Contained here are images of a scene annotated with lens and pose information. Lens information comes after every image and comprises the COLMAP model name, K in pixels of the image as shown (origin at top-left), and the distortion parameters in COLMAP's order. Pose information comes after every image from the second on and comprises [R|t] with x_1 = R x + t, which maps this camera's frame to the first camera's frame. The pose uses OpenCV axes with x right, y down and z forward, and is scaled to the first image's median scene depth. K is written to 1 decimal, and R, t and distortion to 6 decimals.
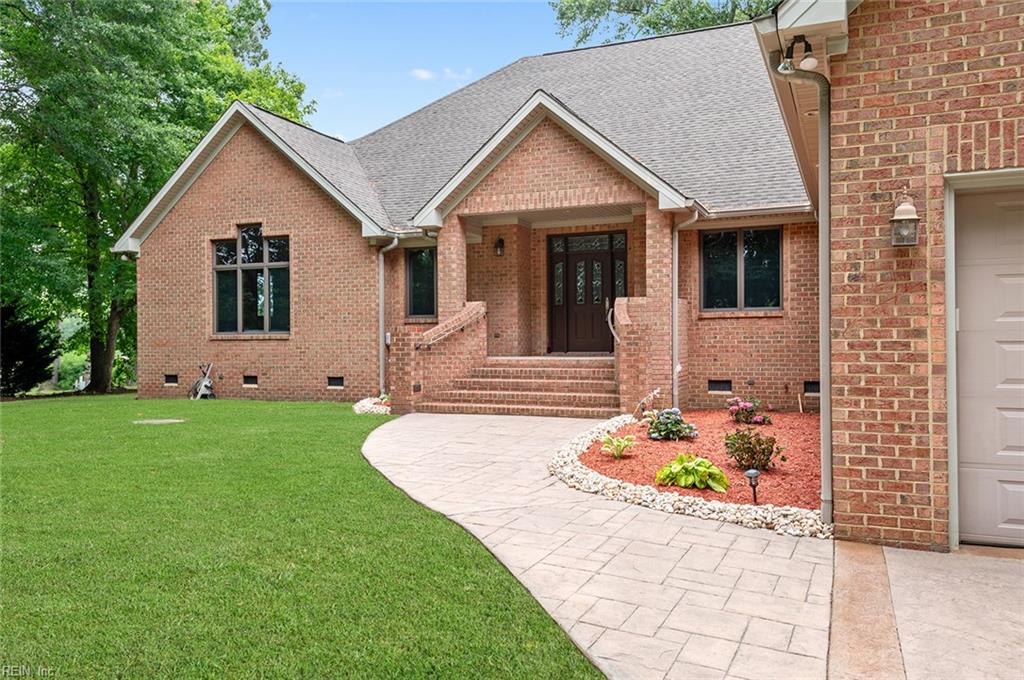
lens RADIAL K [[795.8, 0, 512.0], [0, 795.8, 340.0], [0, 0, 1]] dist [0.065684, -0.001752]
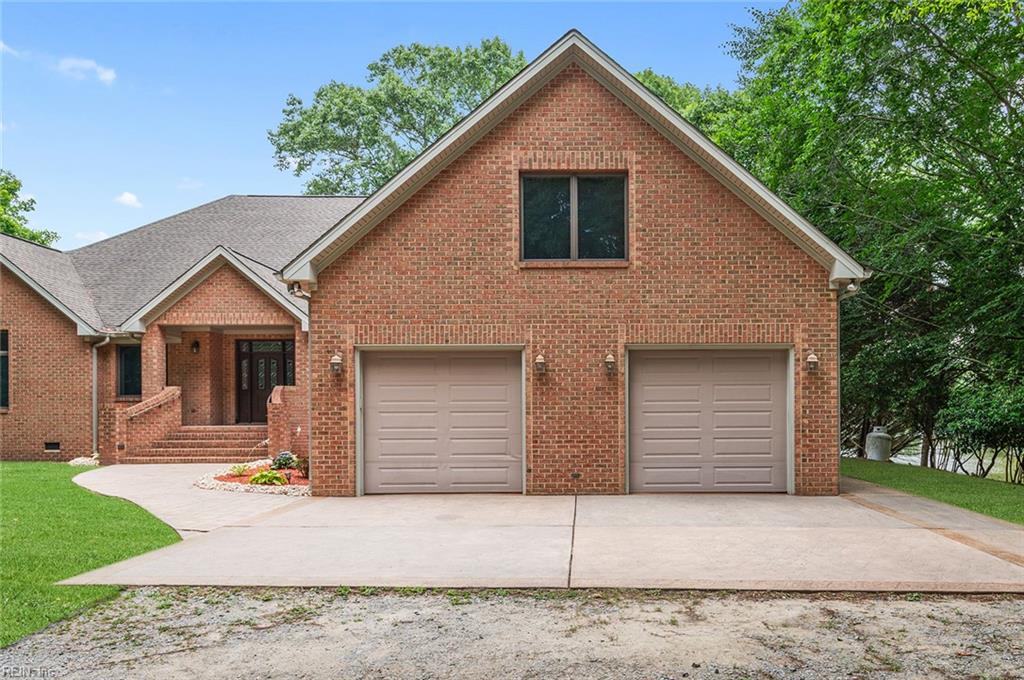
lens RADIAL K [[683.8, 0, 562.5], [0, 683.8, 414.4], [0, 0, 1]] dist [0.001421, -0.005746]
pose [[0.911309, 0.001905, 0.411718, 0.084525], [-0.000321, 0.999992, -0.003916, 0.005622], [-0.411722, 0.003436, 0.911303, -0.385093]]
